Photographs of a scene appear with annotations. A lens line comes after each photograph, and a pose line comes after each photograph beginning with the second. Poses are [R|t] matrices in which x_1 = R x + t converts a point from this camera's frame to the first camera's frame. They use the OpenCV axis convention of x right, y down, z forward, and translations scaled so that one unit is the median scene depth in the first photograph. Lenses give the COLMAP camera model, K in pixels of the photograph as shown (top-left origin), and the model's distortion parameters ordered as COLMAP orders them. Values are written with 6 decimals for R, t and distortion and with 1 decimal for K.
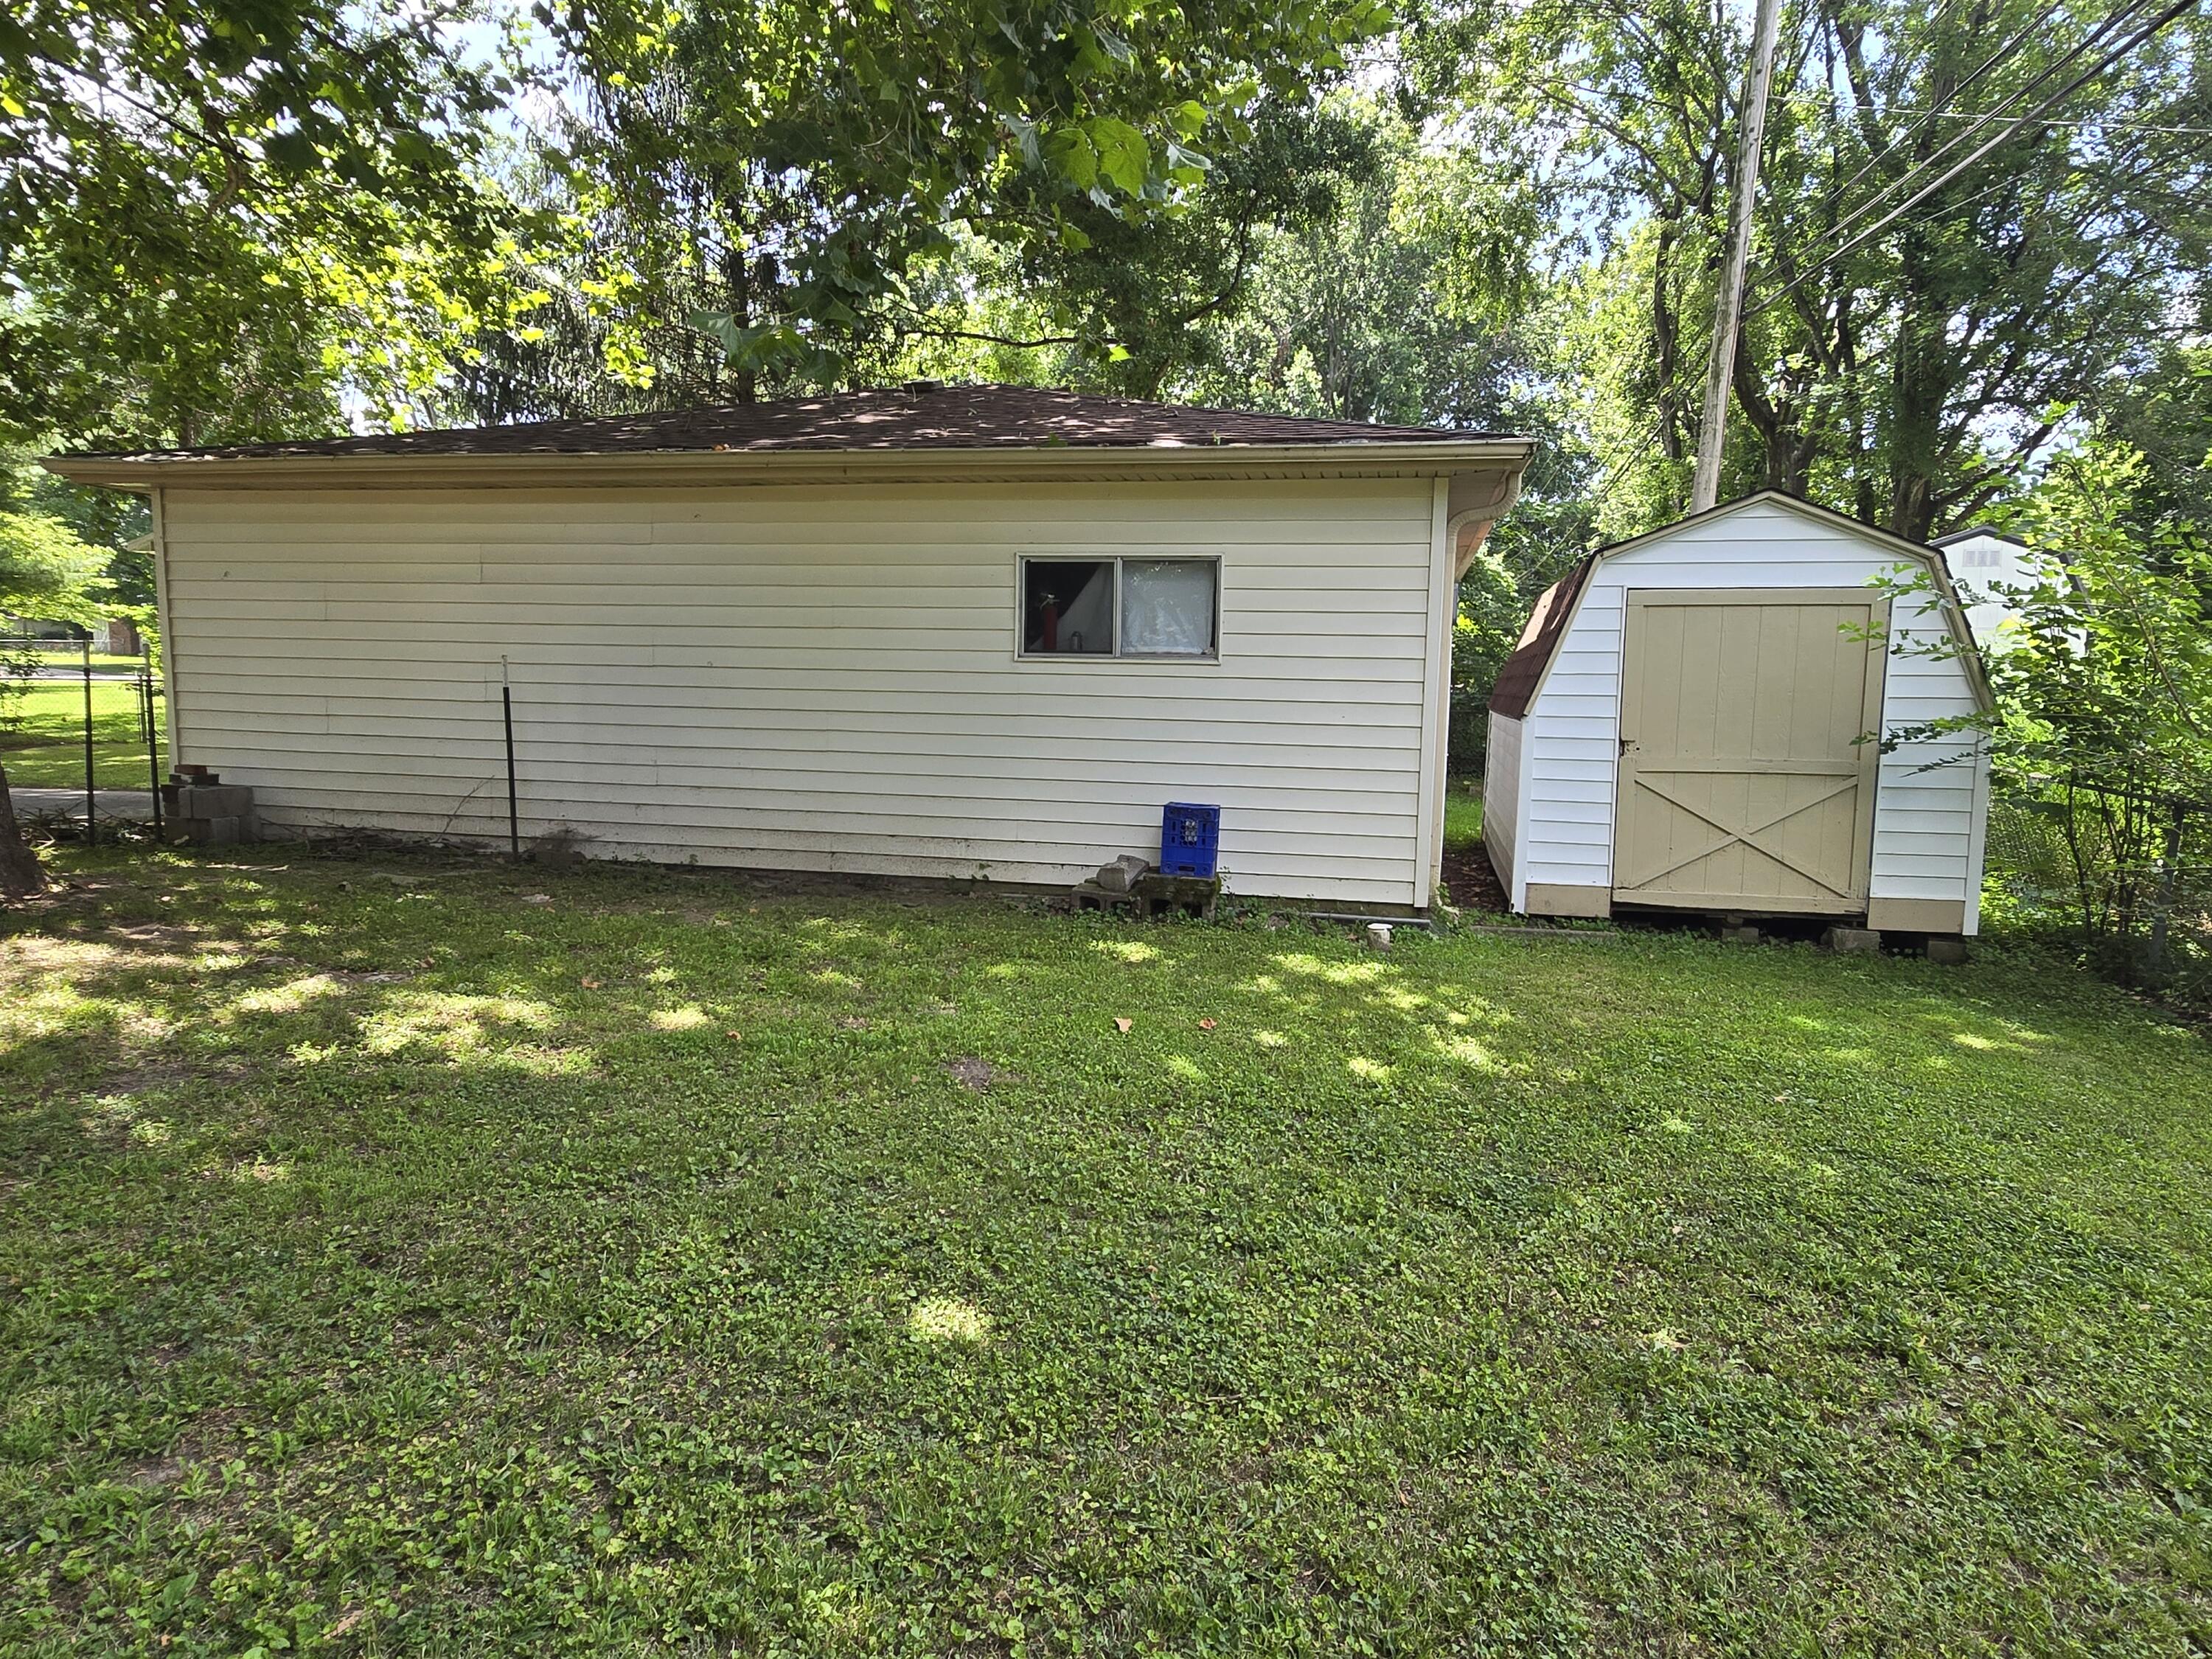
lens RADIAL K [[1370.8, 0, 1110.5], [0, 1370.8, 870.7], [0, 0, 1]] dist [-0.003696, -0.002432]
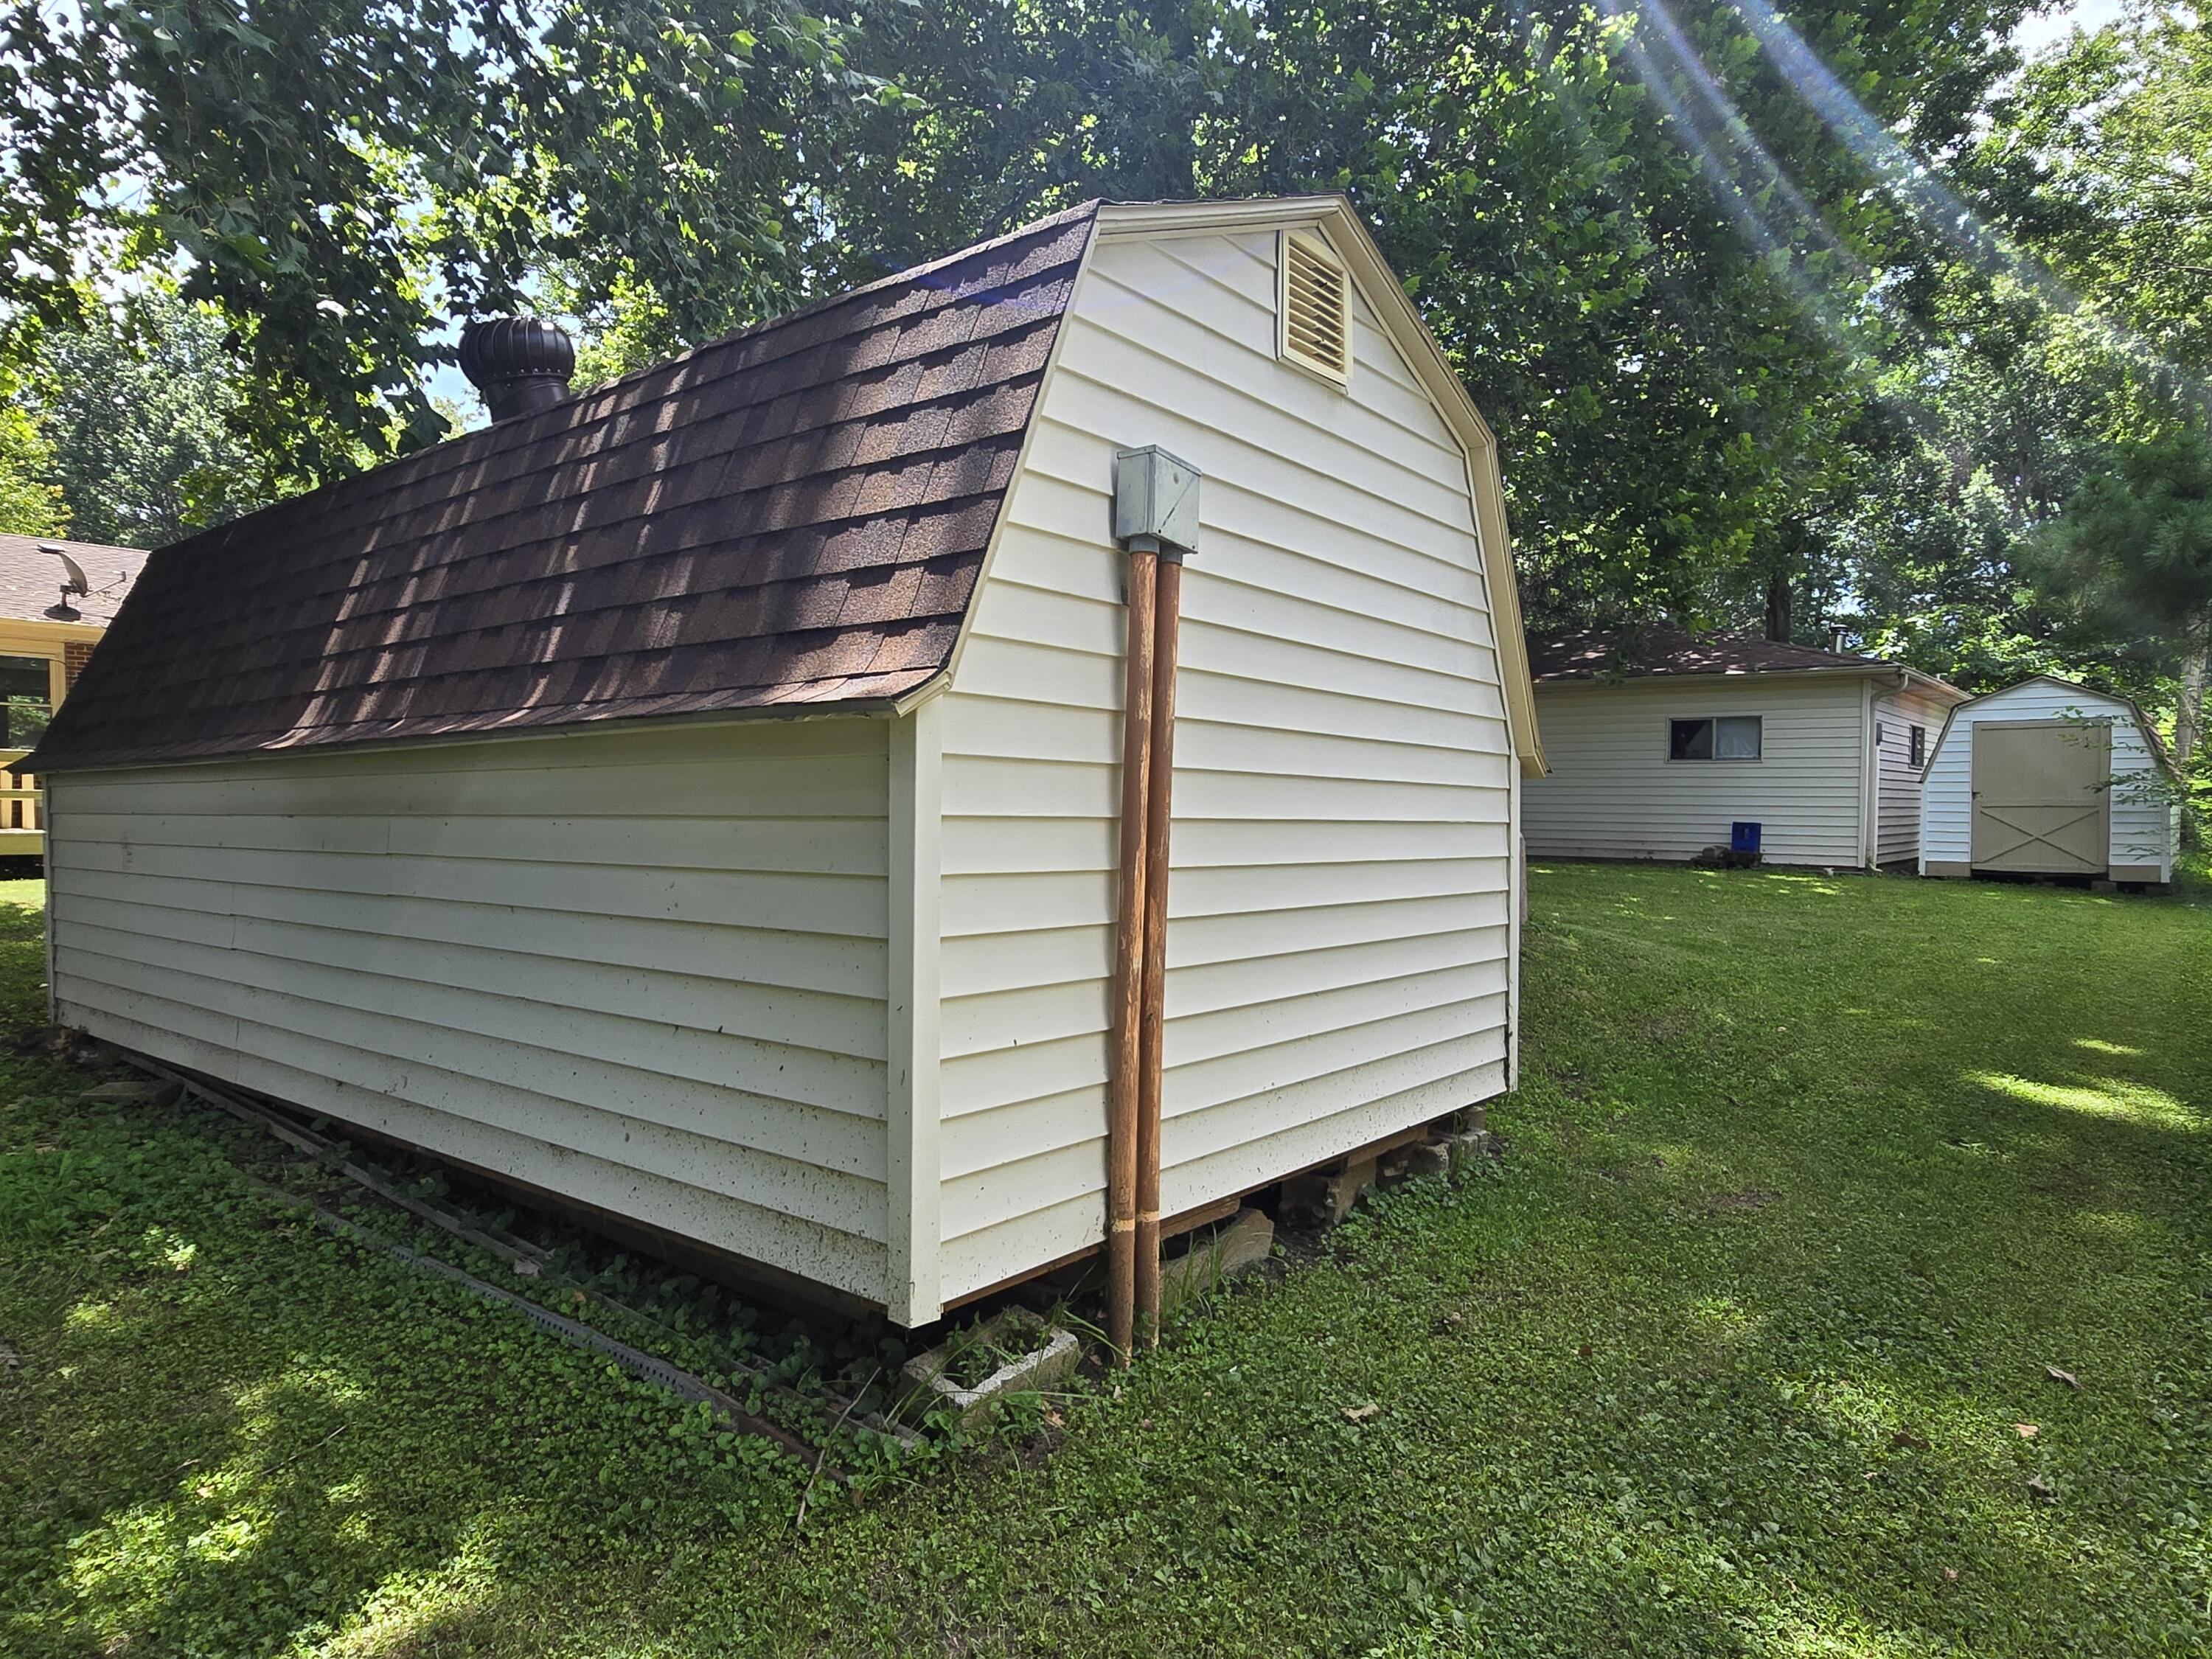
lens RADIAL K [[1370.8, 0, 1110.5], [0, 1370.8, 870.7], [0, 0, 1]] dist [-0.003696, -0.002432]
pose [[0.893787, 0.008790, -0.448405, 0.128770], [-0.046589, 0.996219, -0.073336, 0.240019], [0.446065, 0.086437, 0.890817, -1.452732]]
